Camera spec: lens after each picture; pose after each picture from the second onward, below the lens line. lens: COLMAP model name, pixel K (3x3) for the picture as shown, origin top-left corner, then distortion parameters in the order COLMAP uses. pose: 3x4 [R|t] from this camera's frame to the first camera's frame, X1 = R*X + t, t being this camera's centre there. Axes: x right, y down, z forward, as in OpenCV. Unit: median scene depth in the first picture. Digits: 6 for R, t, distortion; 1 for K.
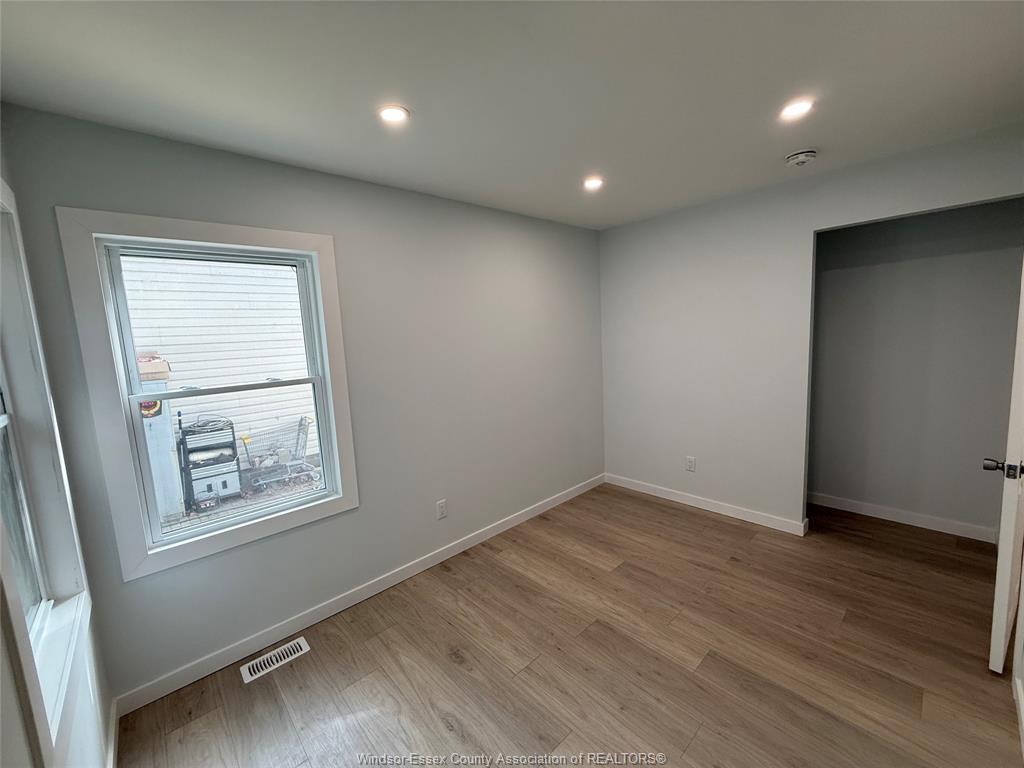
lens RADIAL K [[412.3, 0, 512.6], [0, 412.3, 384.8], [0, 0, 1]] dist [-0.000426, 0.000203]
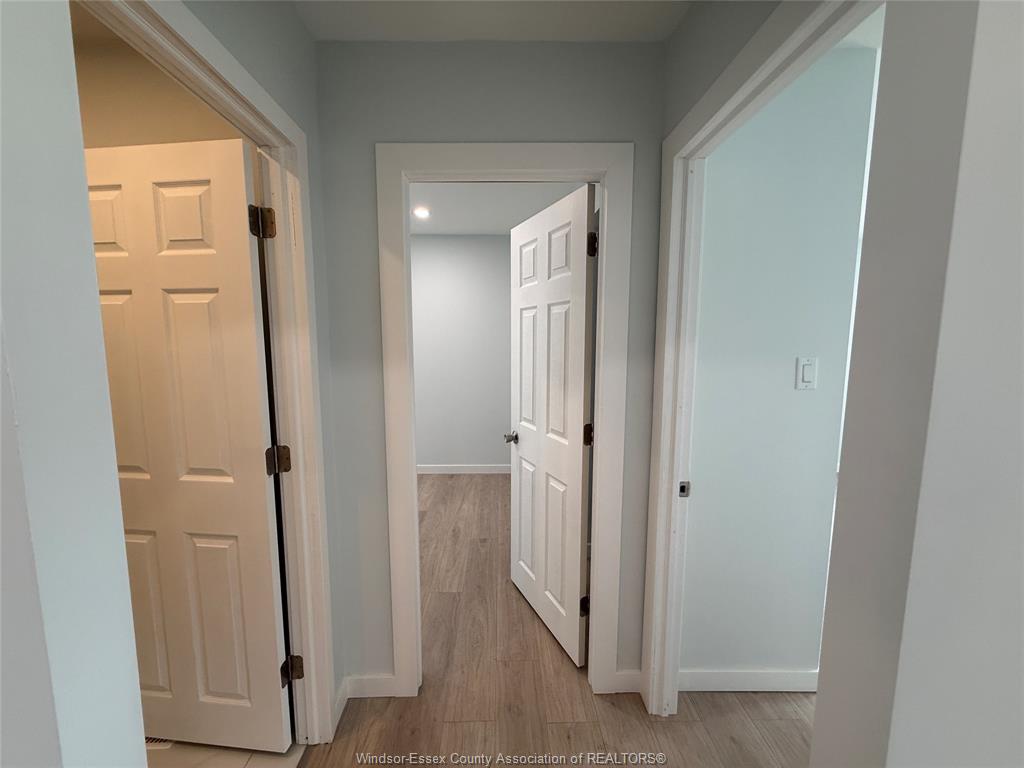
lens RADIAL K [[416.5, 0, 511.6], [0, 416.5, 383.1], [0, 0, 1]] dist [-0.001056, -0.000162]
pose [[0.752164, 0.126624, -0.646696, 1.290621], [-0.121205, 0.991206, 0.053107, -0.053911], [0.647734, 0.038437, 0.760896, 0.208330]]
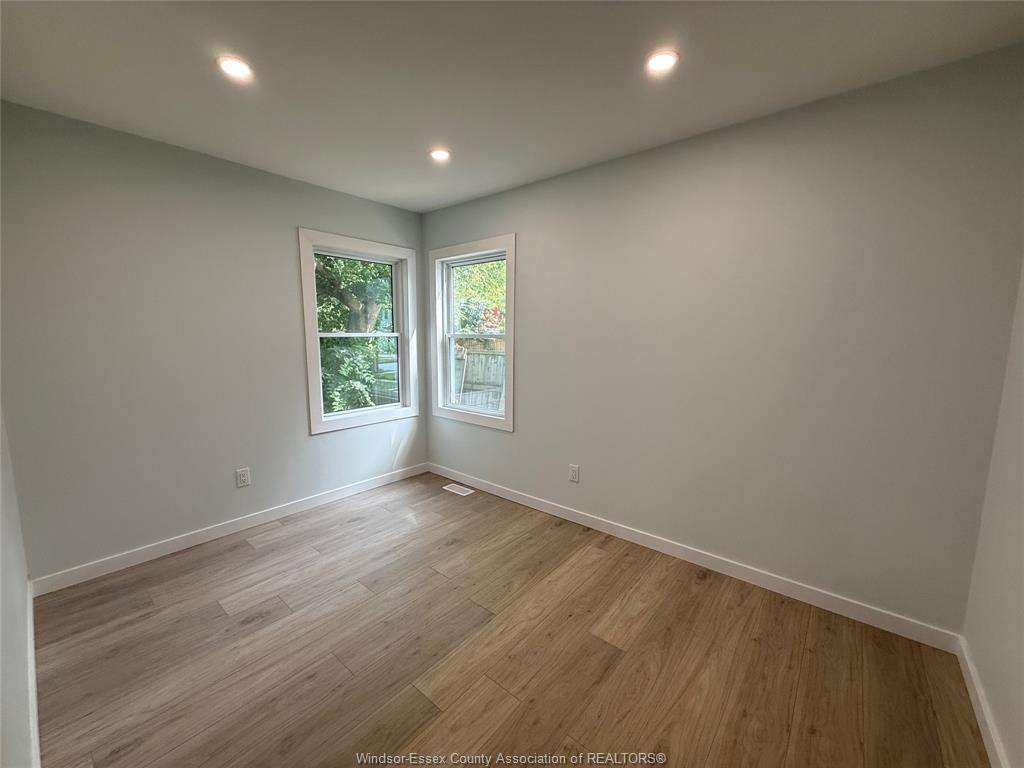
lens RADIAL K [[406.2, 0, 499.2], [0, 406.2, 383.8], [0, 0, 1]] dist [-0.000539, -0.000043]
pose [[0.111352, 0.179539, -0.977429, 0.848173], [-0.134776, 0.977186, 0.164140, -0.071000], [0.984599, 0.113457, 0.133010, 0.706022]]
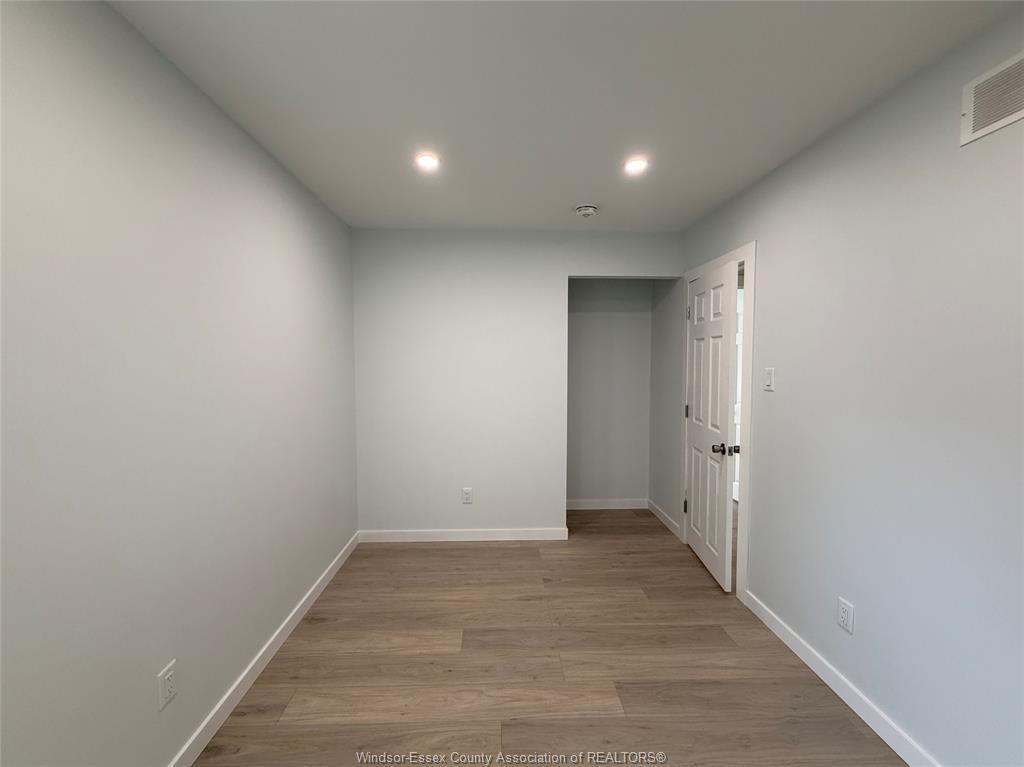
lens RADIAL K [[416.5, 0, 511.6], [0, 416.5, 382.6], [0, 0, 1]] dist [-0.001056, -0.000162]
pose [[0.650642, 0.012075, 0.759289, -0.309835], [0.061766, 0.995719, -0.068763, 0.005490], [-0.756869, 0.091638, 0.647110, 0.372801]]
